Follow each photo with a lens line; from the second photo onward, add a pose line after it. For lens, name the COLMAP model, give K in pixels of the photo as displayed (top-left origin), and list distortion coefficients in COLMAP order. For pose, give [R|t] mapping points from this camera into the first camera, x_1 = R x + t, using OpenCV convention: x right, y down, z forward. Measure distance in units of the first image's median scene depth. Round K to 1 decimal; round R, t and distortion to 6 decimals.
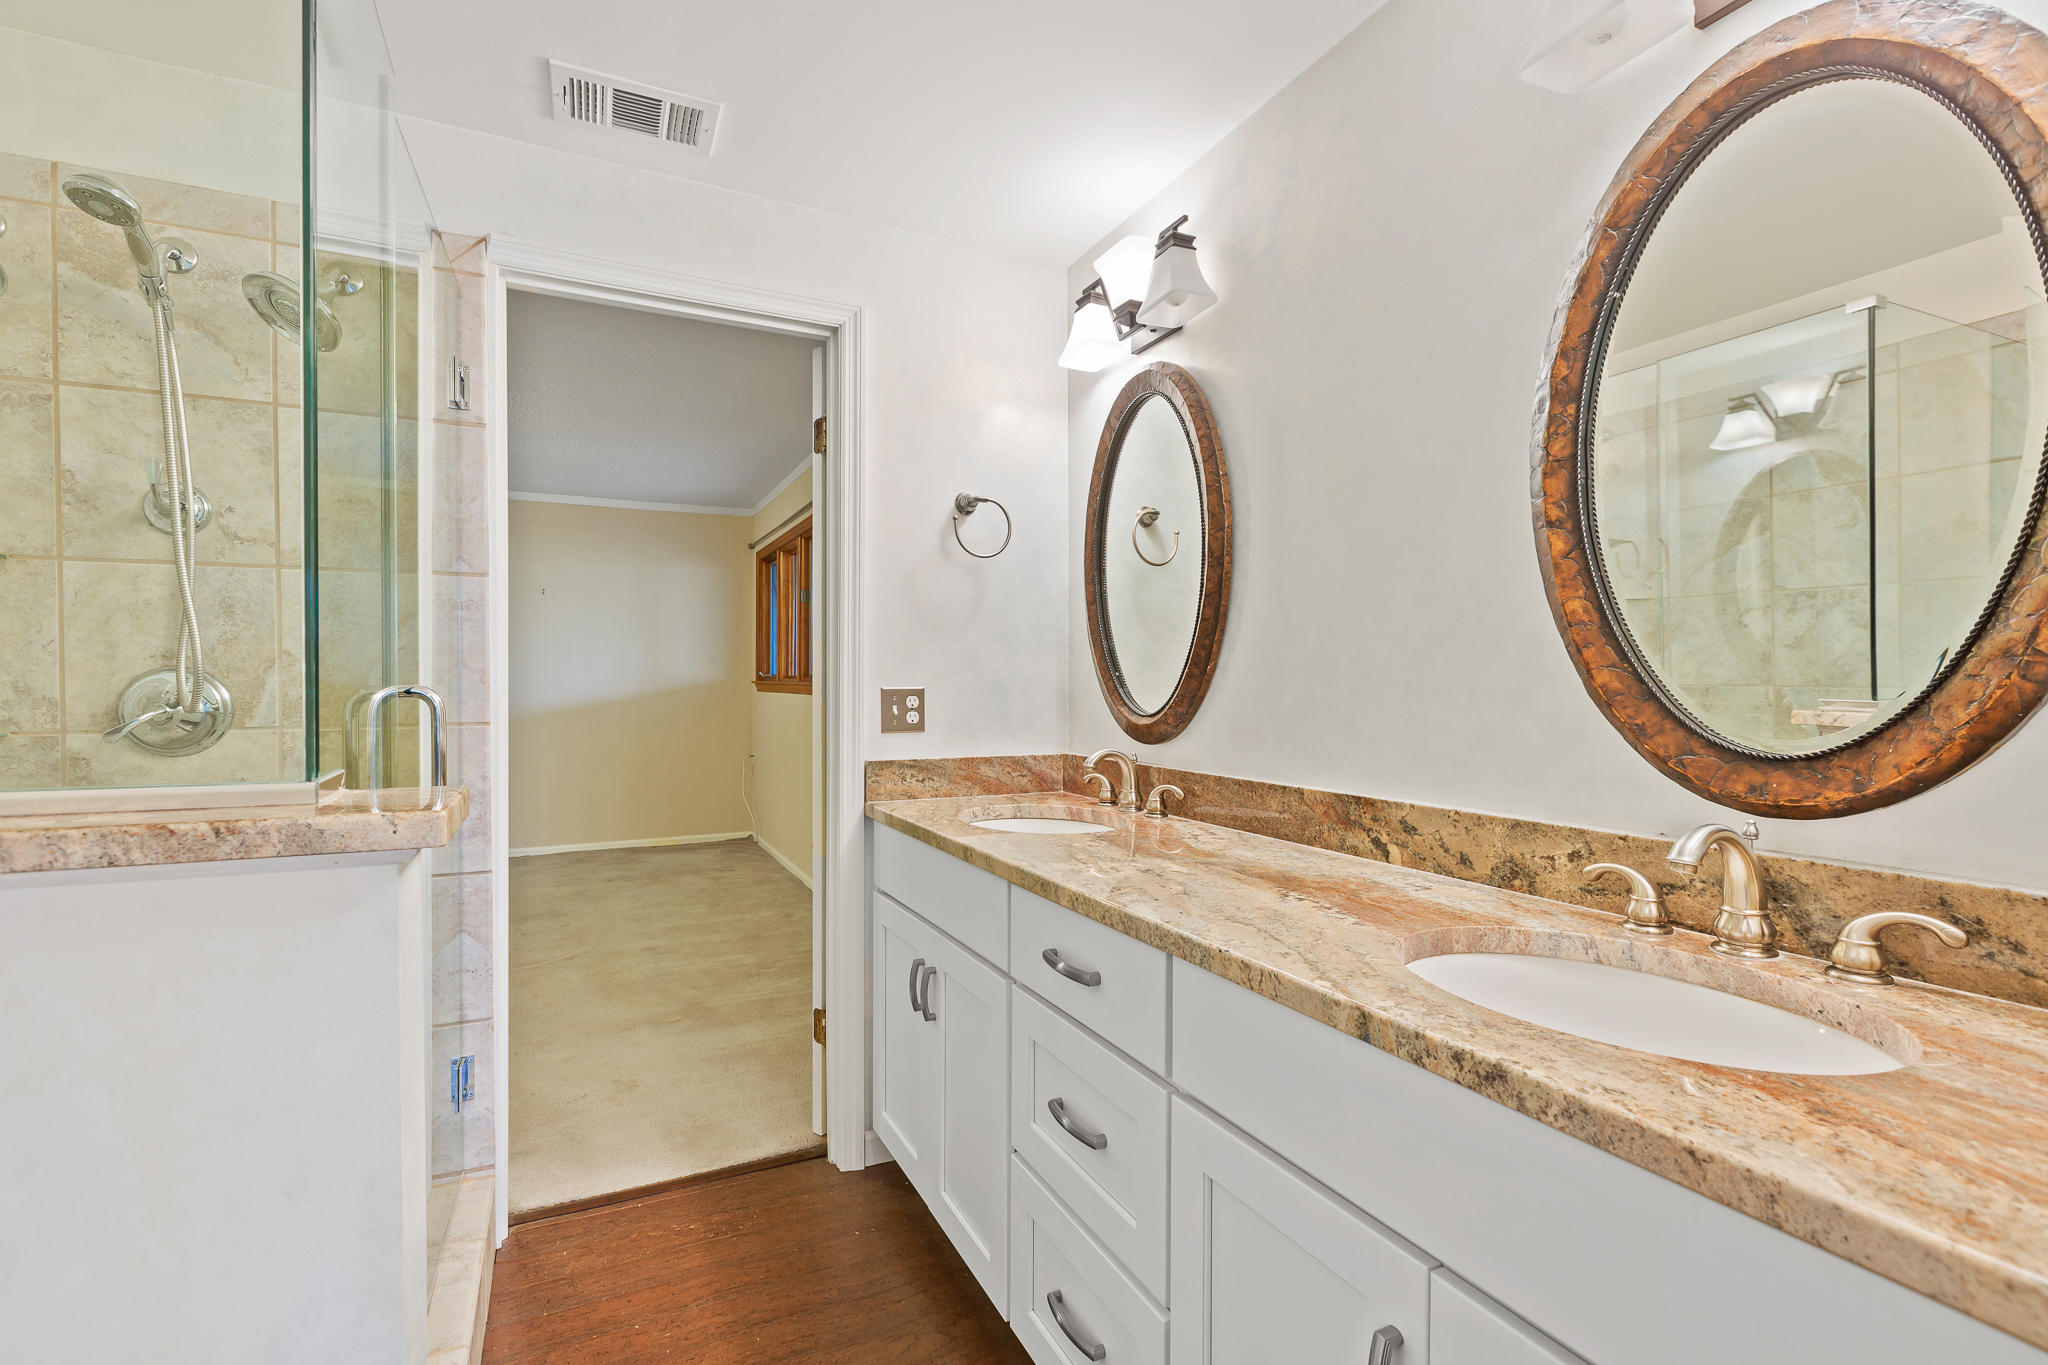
lens RADIAL K [[914.1, 0, 1026.9], [0, 914.1, 682.8], [0, 0, 1]] dist [0.008525, -0.001830]
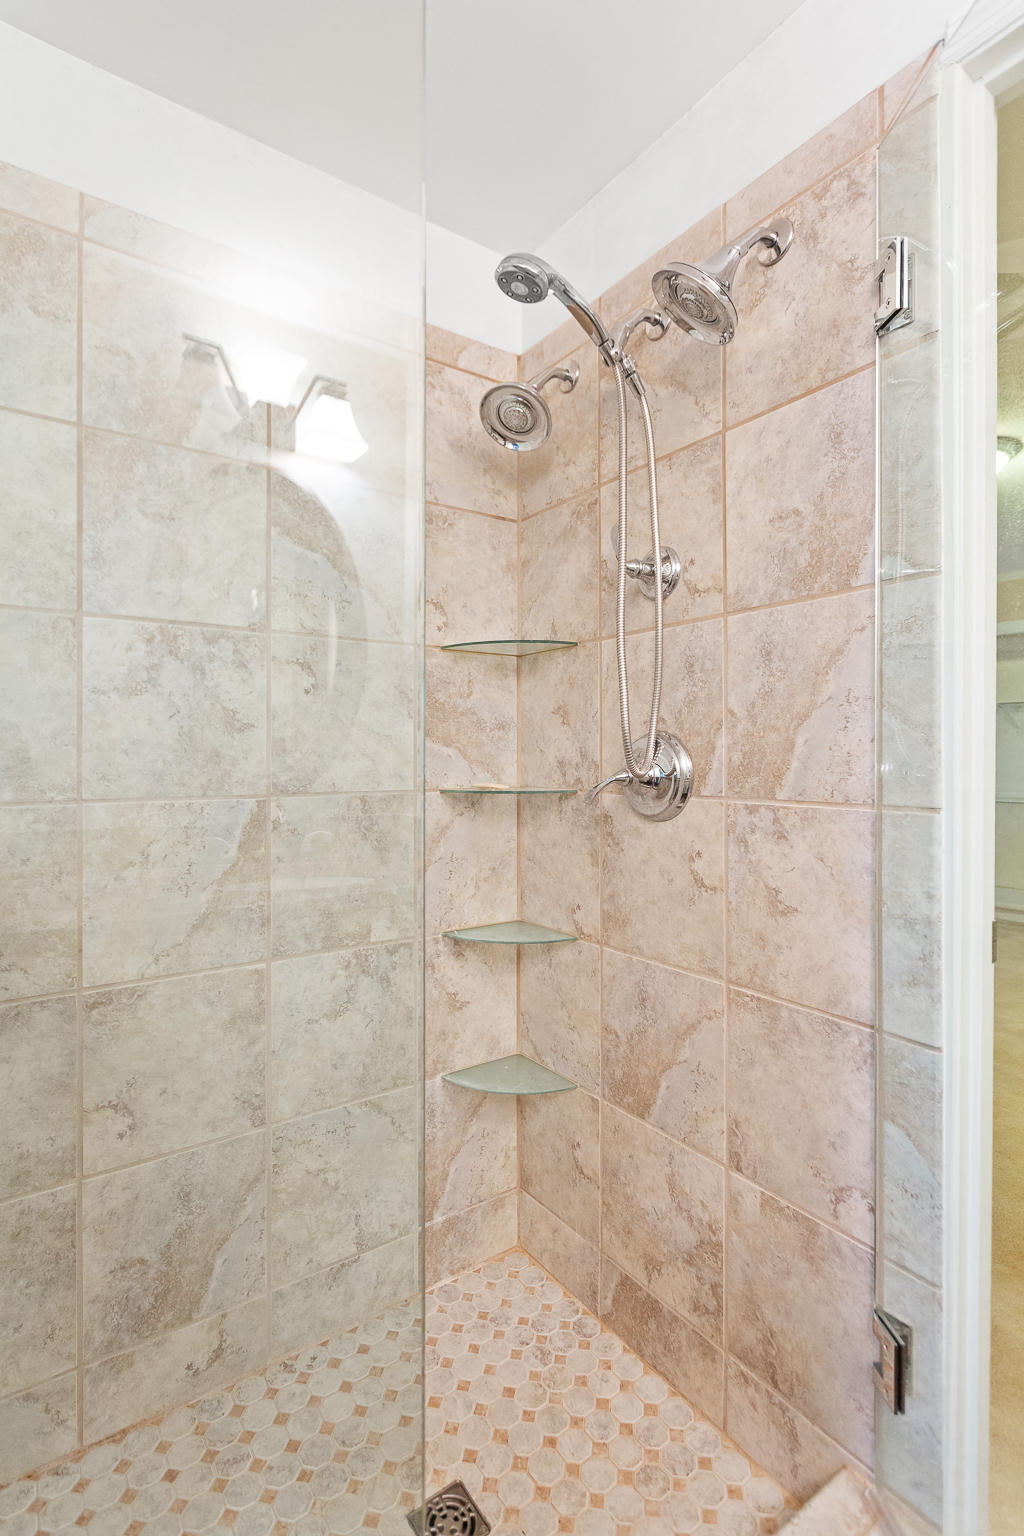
lens RADIAL K [[729.2, 0, 514.1], [0, 729.2, 760.6], [0, 0, 1]] dist [-0.004382, 0.000291]
pose [[0.161677, 0.007221, -0.986817, -0.159962], [-0.004709, 0.999967, 0.006546, 0.009612], [0.986832, 0.003589, 0.161706, 0.693858]]
